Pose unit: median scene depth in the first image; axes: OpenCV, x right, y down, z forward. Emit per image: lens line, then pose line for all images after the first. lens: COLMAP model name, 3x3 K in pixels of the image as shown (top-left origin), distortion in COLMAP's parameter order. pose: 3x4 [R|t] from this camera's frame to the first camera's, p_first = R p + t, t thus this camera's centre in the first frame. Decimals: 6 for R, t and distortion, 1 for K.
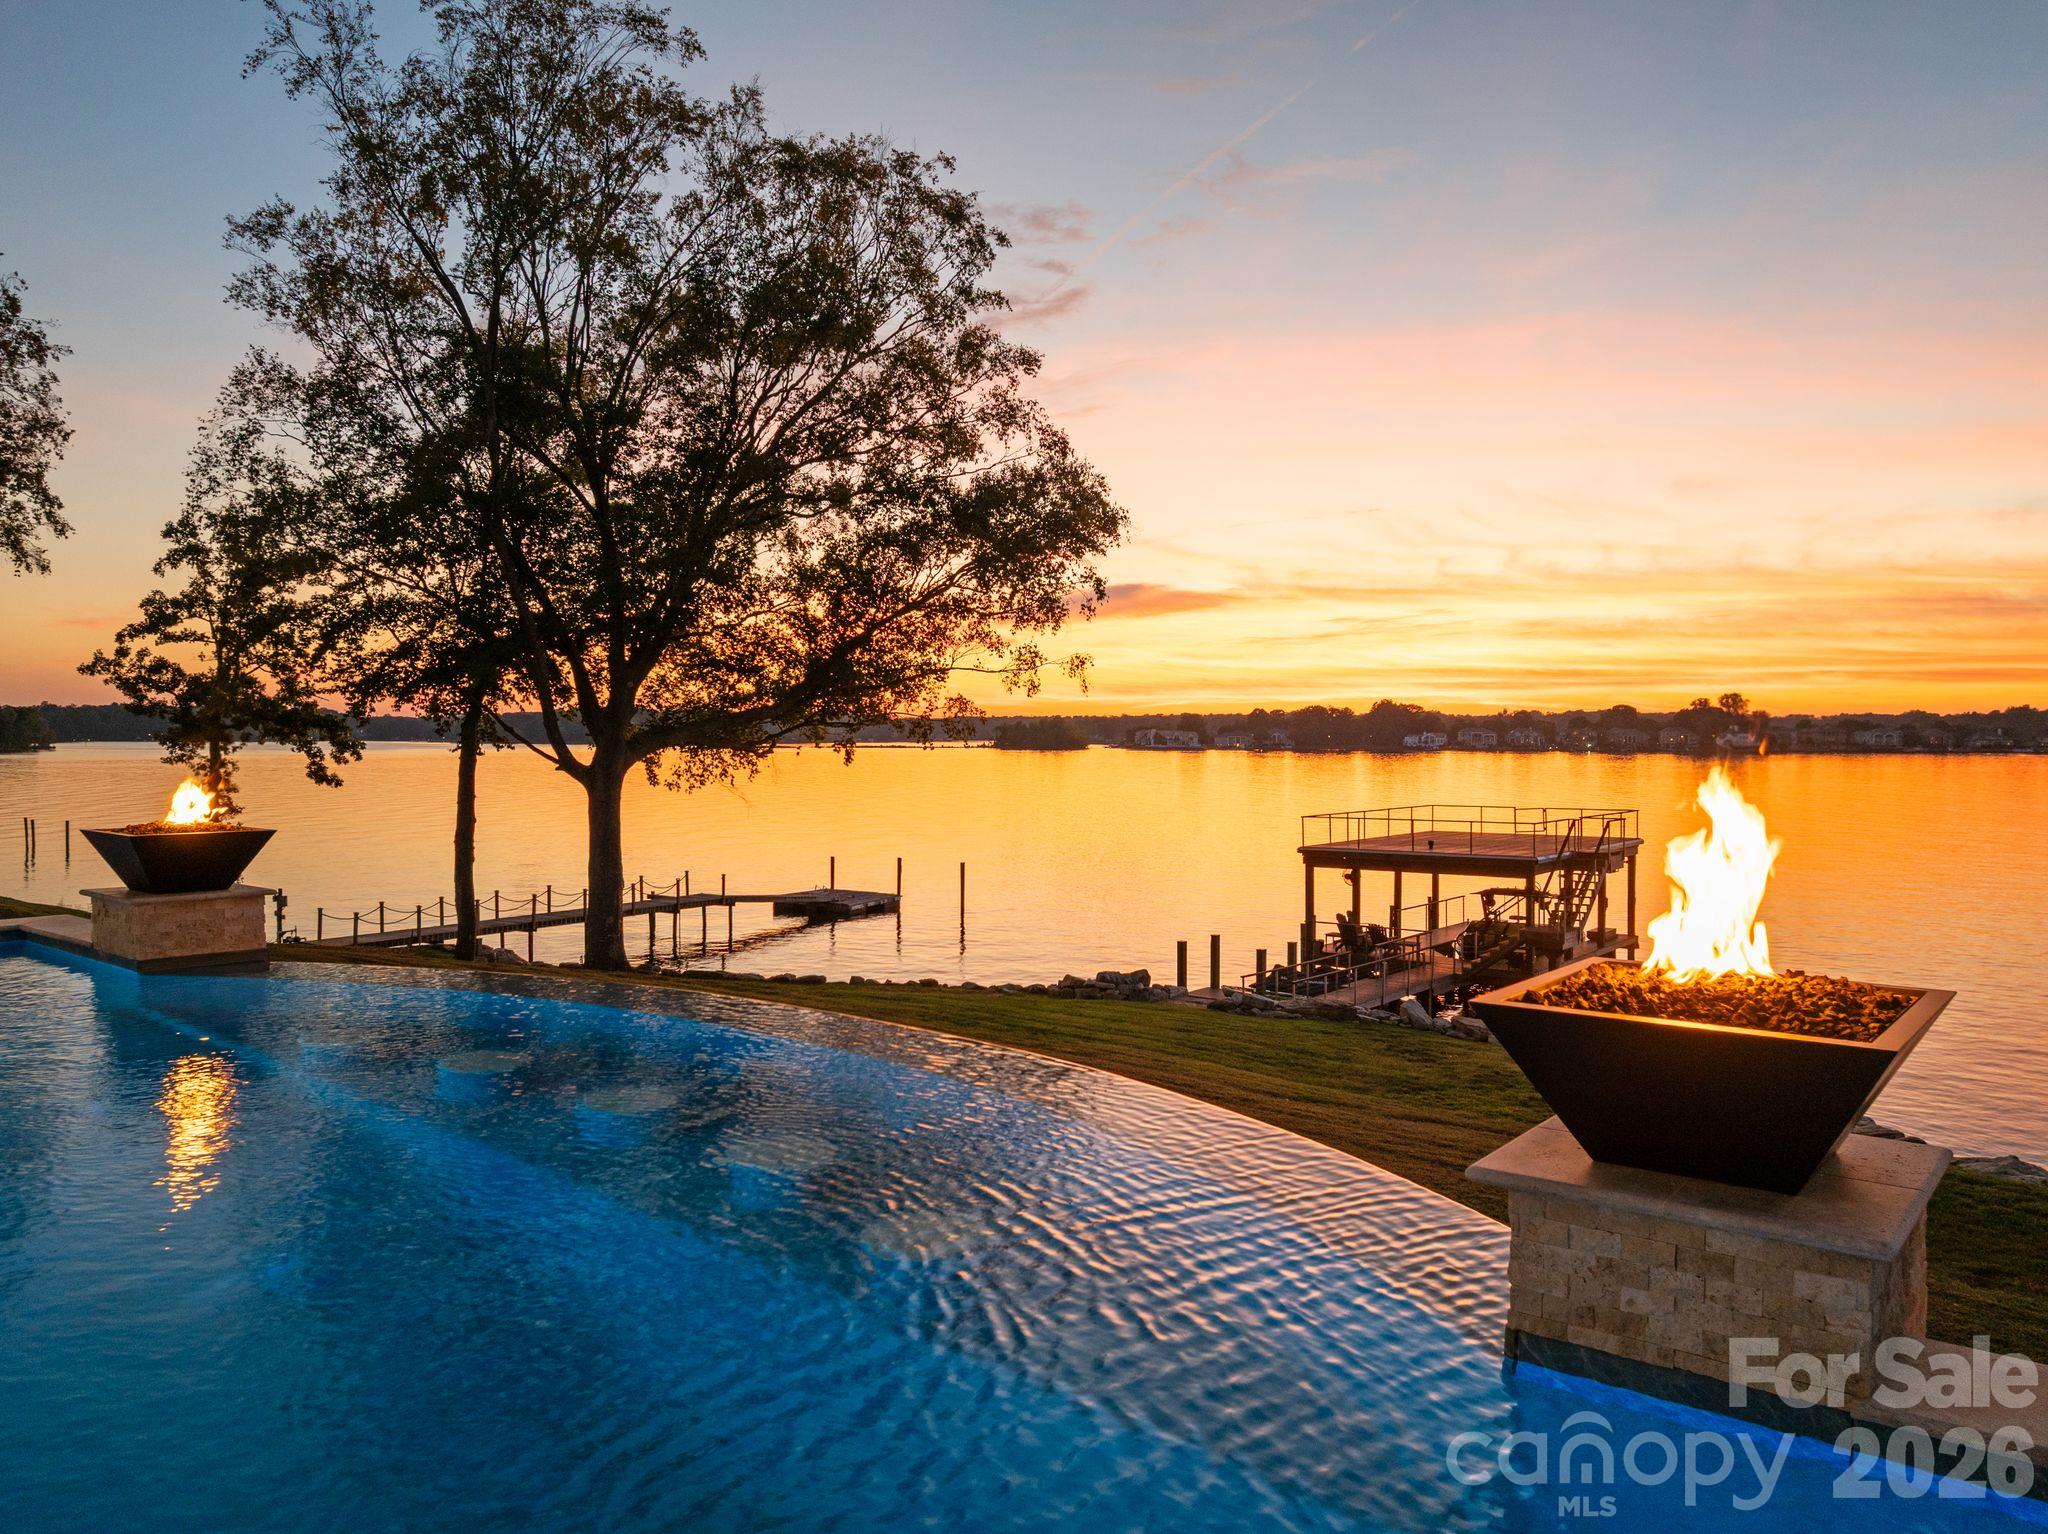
lens RADIAL K [[1426.1, 0, 1025.4], [0, 1426.1, 758.7], [0, 0, 1]] dist [-0.026953, -0.021912]
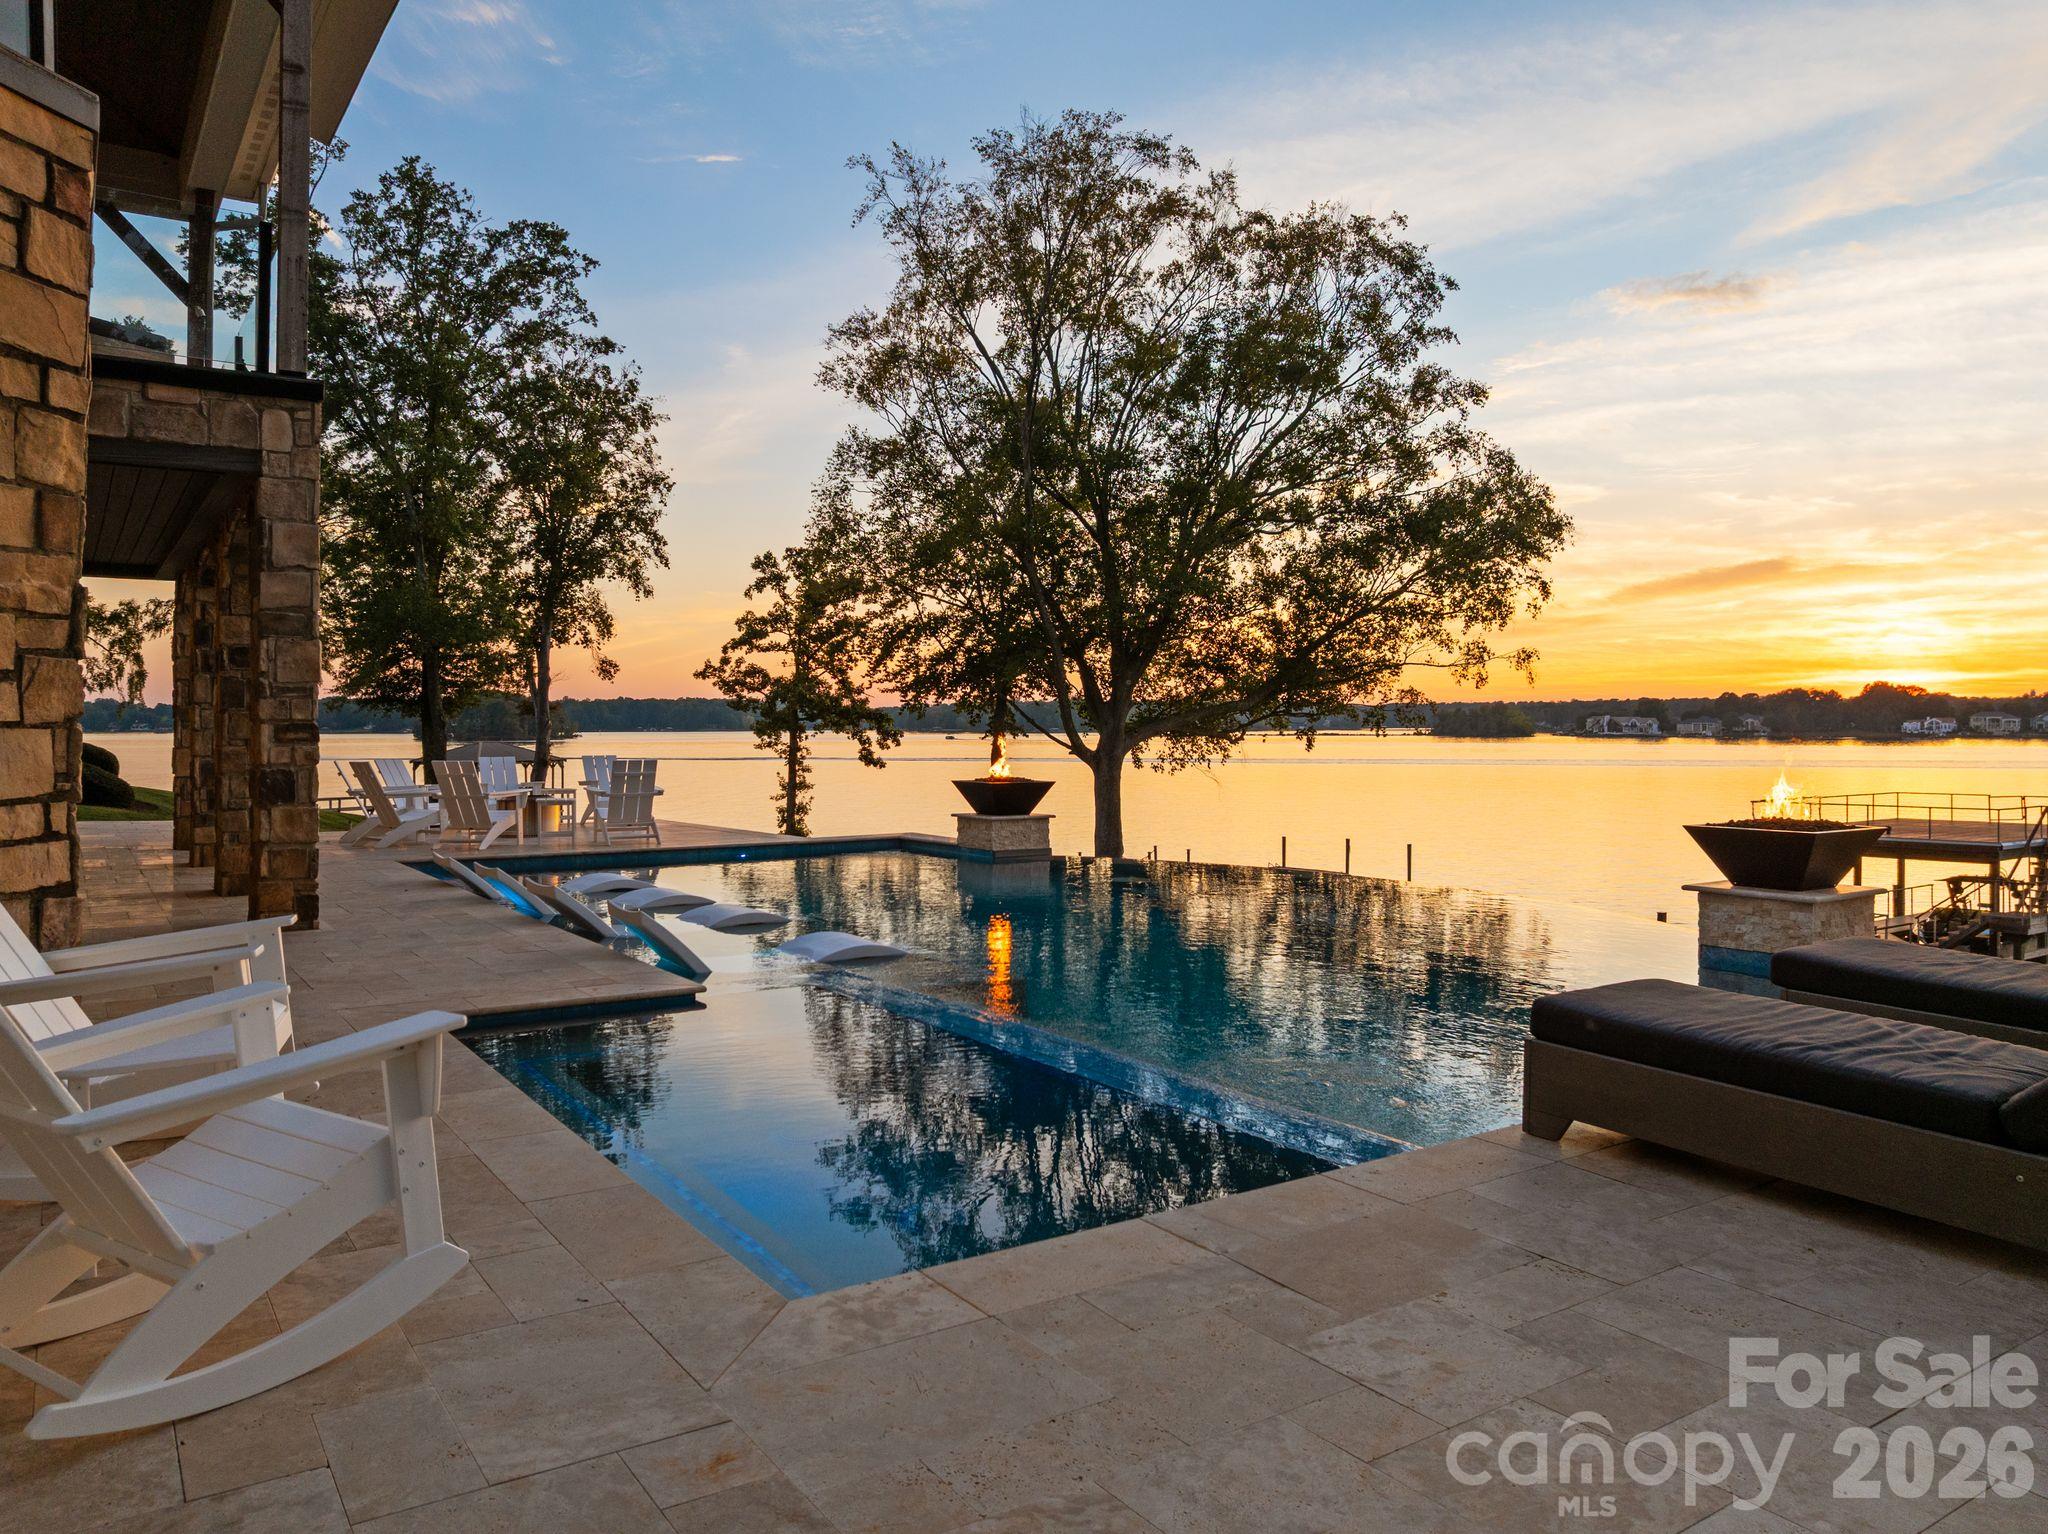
lens RADIAL K [[1439.2, 0, 1022.5], [0, 1439.2, 729.3], [0, 0, 1]] dist [-0.039115, -0.003702]
pose [[0.955684, -0.003113, -0.294379, -0.007811], [-0.000489, 0.999926, -0.012162, 0.001476], [0.294395, 0.011767, 0.955611, -0.160268]]
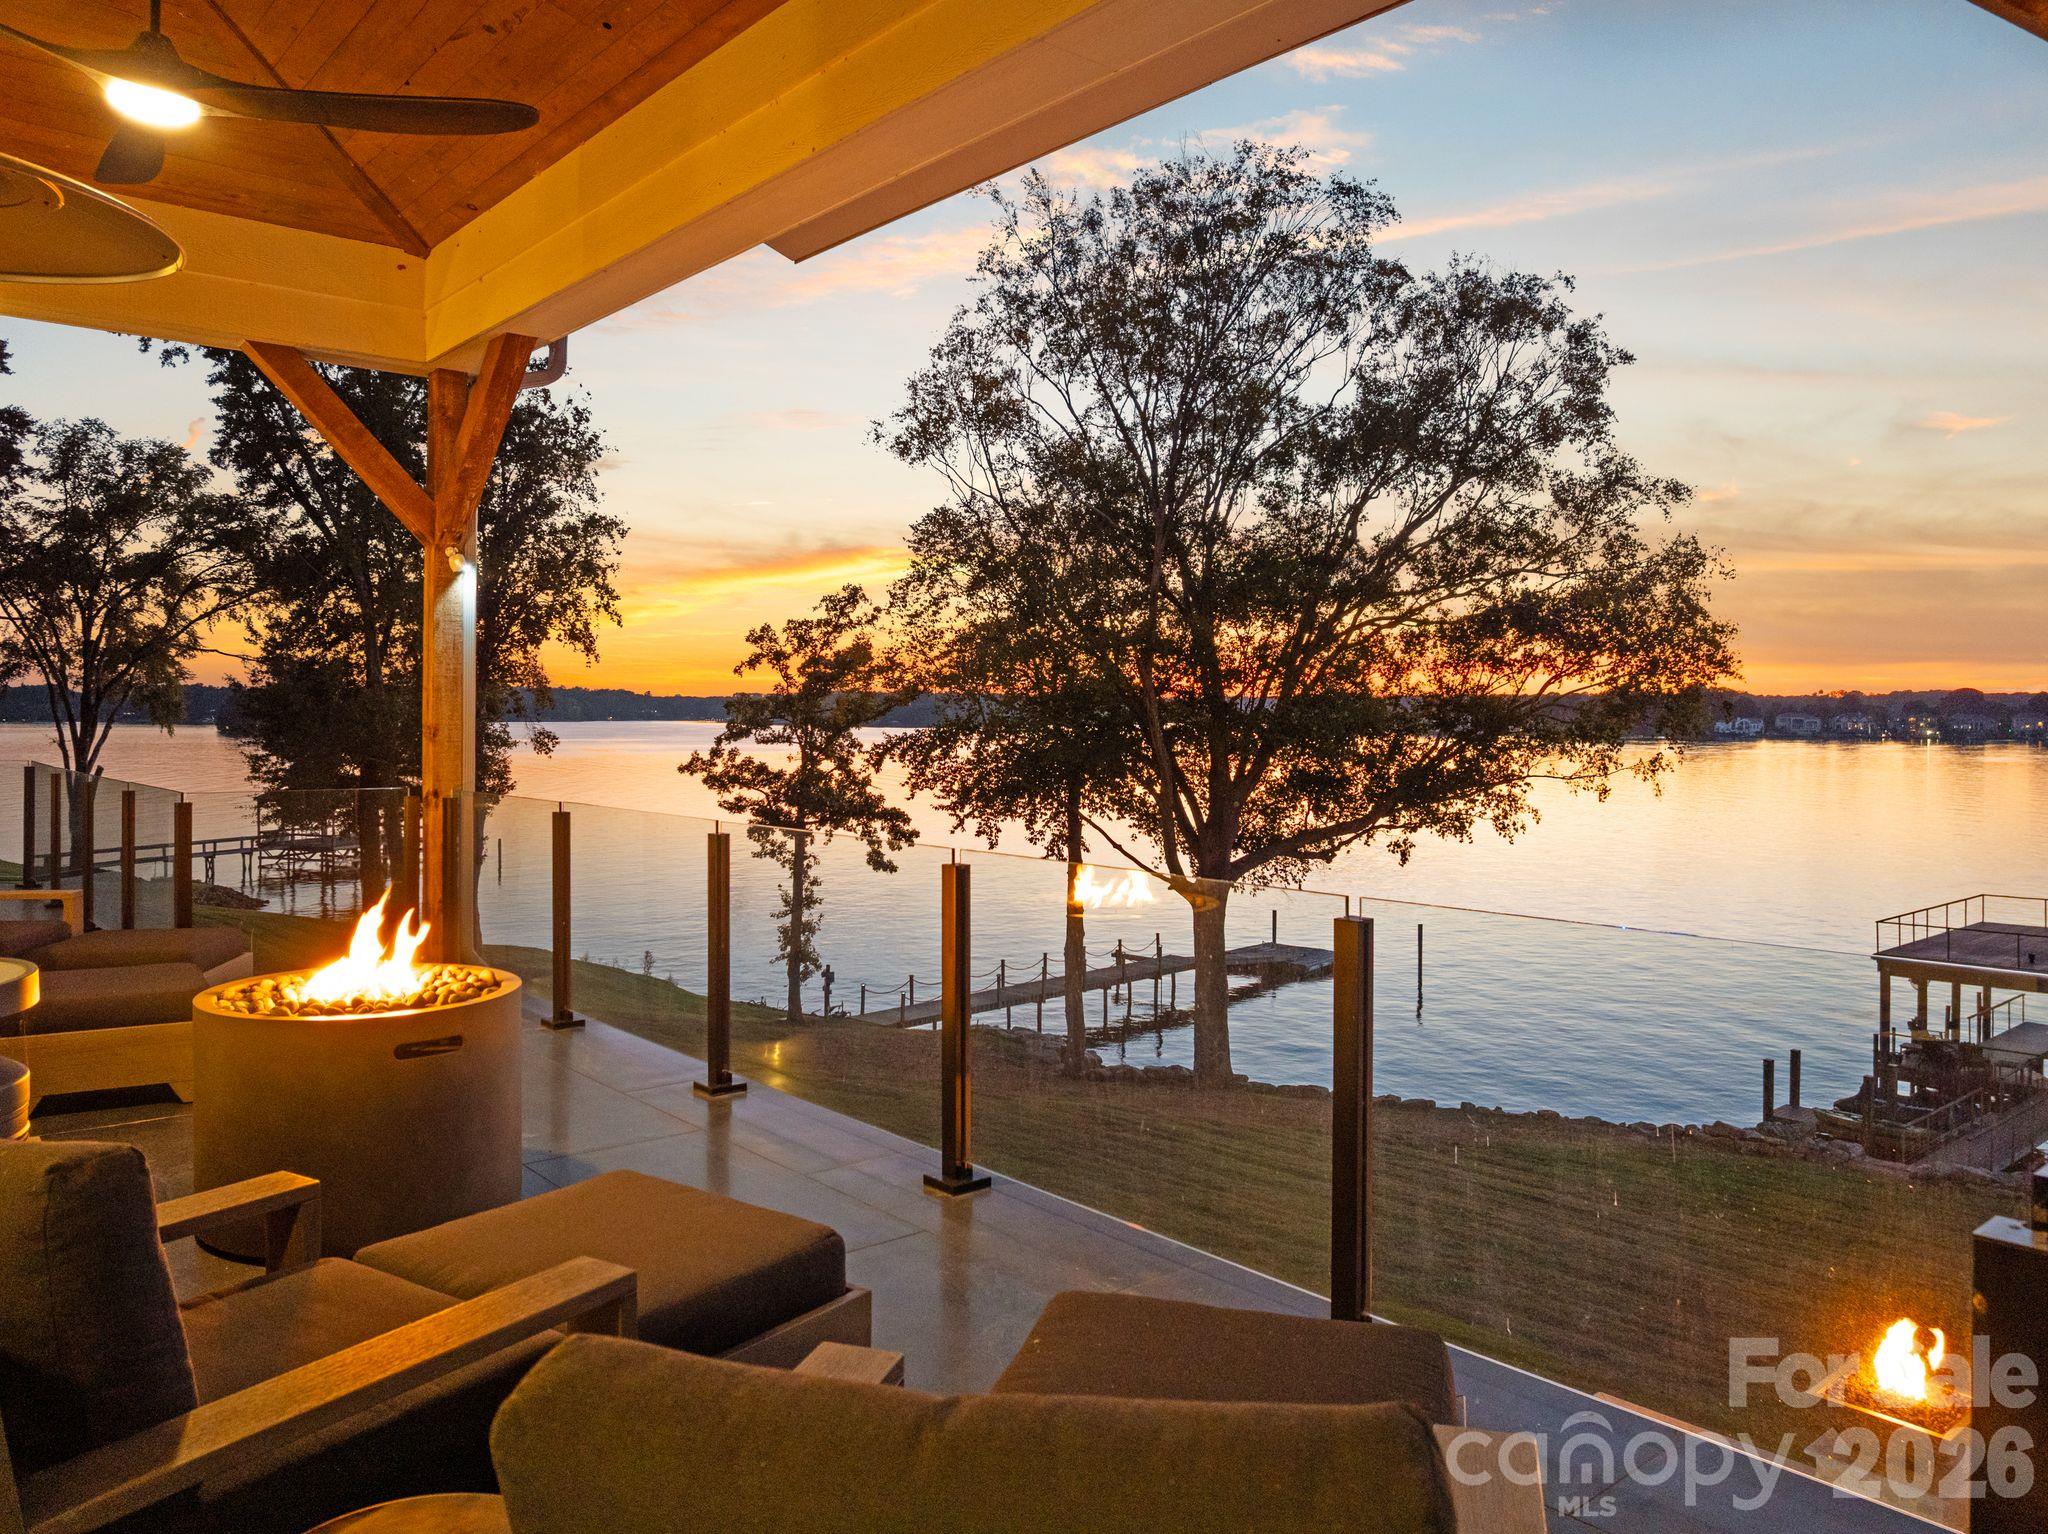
lens RADIAL K [[1434.7, 0, 1025.5], [0, 1434.7, 709.1], [0, 0, 1]] dist [-0.002787, -0.084114]
pose [[0.983639, 0.000612, -0.180150, -0.221688], [-0.004335, 0.999785, -0.020274, -0.090789], [0.180099, 0.020723, 0.983430, -0.034827]]
